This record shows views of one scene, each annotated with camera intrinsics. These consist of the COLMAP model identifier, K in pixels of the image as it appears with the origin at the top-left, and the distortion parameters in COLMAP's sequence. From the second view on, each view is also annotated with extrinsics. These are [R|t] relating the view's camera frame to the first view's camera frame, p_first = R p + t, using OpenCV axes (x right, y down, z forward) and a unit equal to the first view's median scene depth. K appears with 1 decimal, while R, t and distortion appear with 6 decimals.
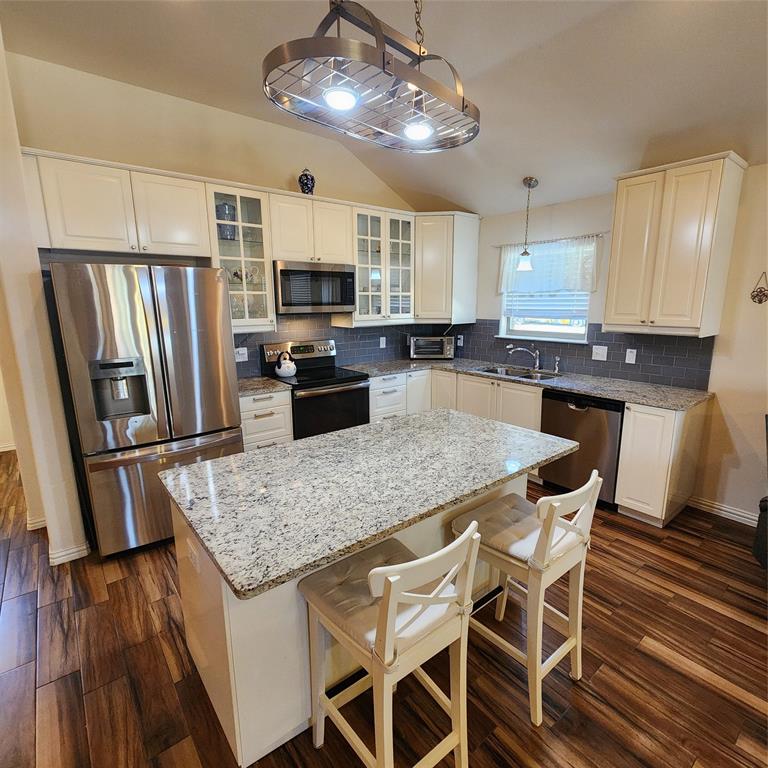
lens RADIAL K [[419.6, 0, 390.9], [0, 419.6, 385.7], [0, 0, 1]] dist [0.000448, 0.000031]
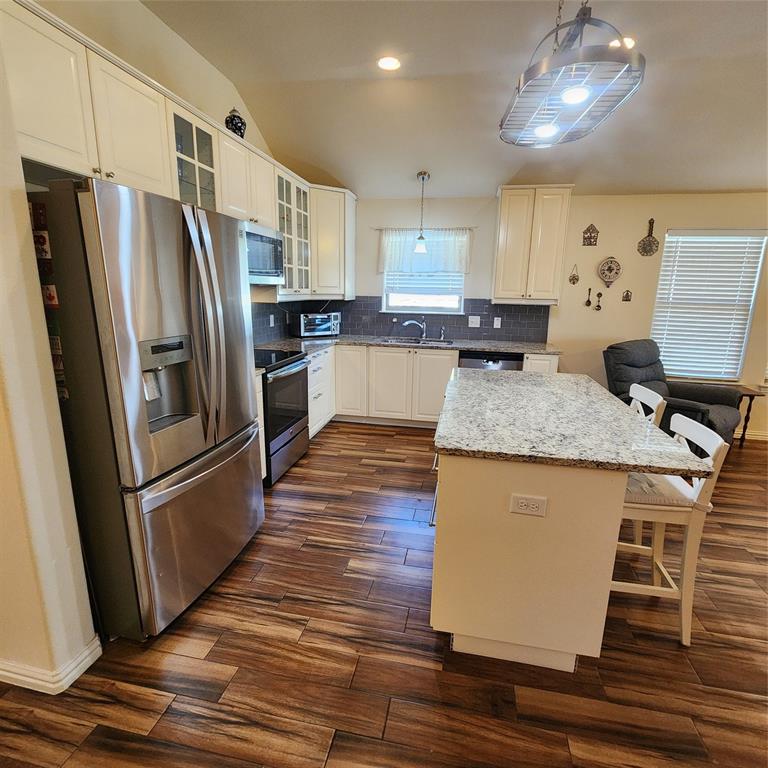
lens RADIAL K [[421.0, 0, 389.8], [0, 421.0, 383.1], [0, 0, 1]] dist [0.001200, -0.000237]
pose [[0.768186, -0.120169, 0.628848, -0.514130], [0.104253, 0.992596, 0.062327, 0.002086], [-0.631682, 0.017681, 0.775026, 0.154781]]
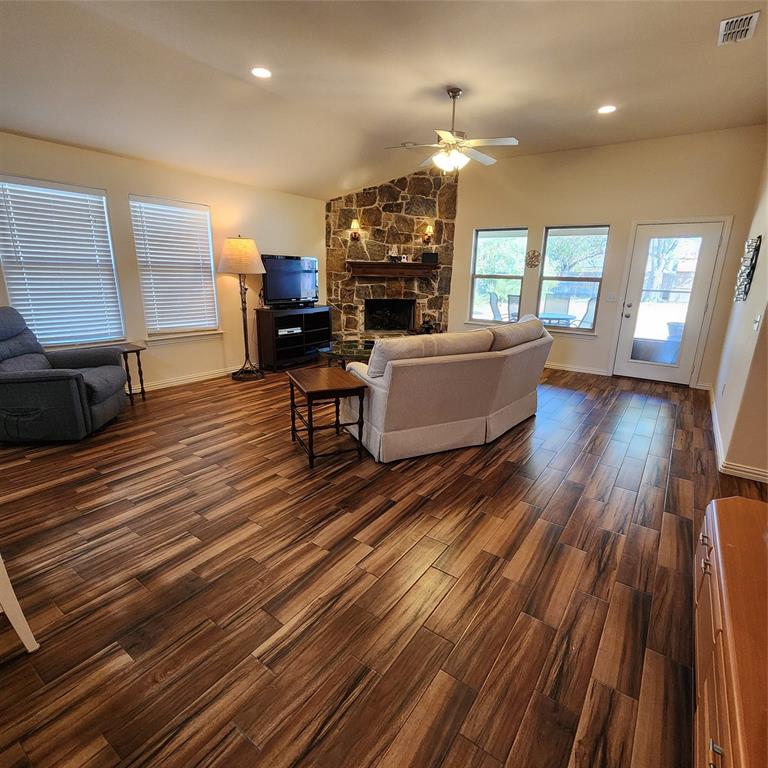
lens RADIAL K [[417.4, 0, 390.8], [0, 417.4, 384.7], [0, 0, 1]] dist [-0.000979, 0.000186]
pose [[-0.271187, -0.255805, 0.927913, -0.402018], [0.168835, 0.936450, 0.307501, 0.049519], [-0.947604, 0.240054, -0.210764, 0.012166]]
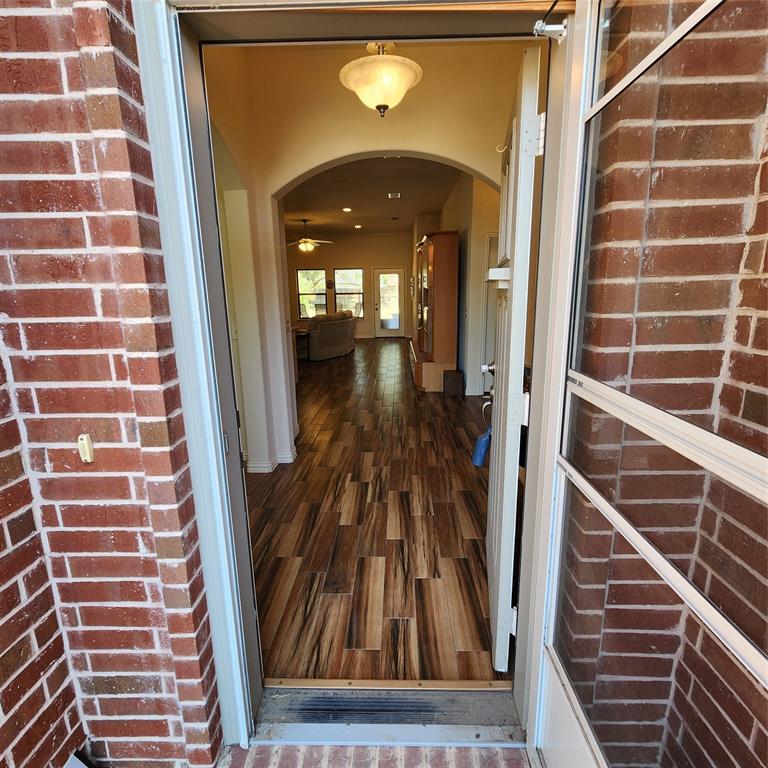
lens RADIAL K [[419.6, 0, 390.9], [0, 419.6, 385.7], [0, 0, 1]] dist [0.000448, 0.000031]
pose [[-0.763471, -0.129659, 0.632693, -1.444472], [0.145362, 0.920007, 0.363947, -0.211644], [-0.629271, 0.369832, -0.683551, 1.255652]]
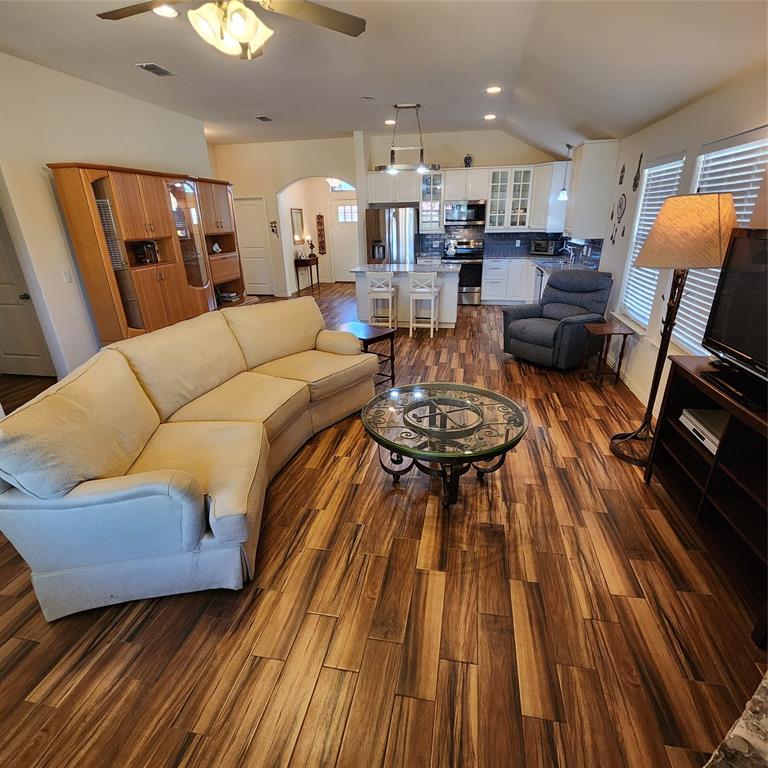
lens RADIAL K [[421.0, 0, 389.8], [0, 421.0, 383.1], [0, 0, 1]] dist [0.001200, -0.000237]
pose [[0.642934, 0.273011, -0.715612, 1.290622], [-0.136215, 0.960178, 0.243934, 0.123299], [0.753712, -0.059357, 0.654519, -0.711252]]
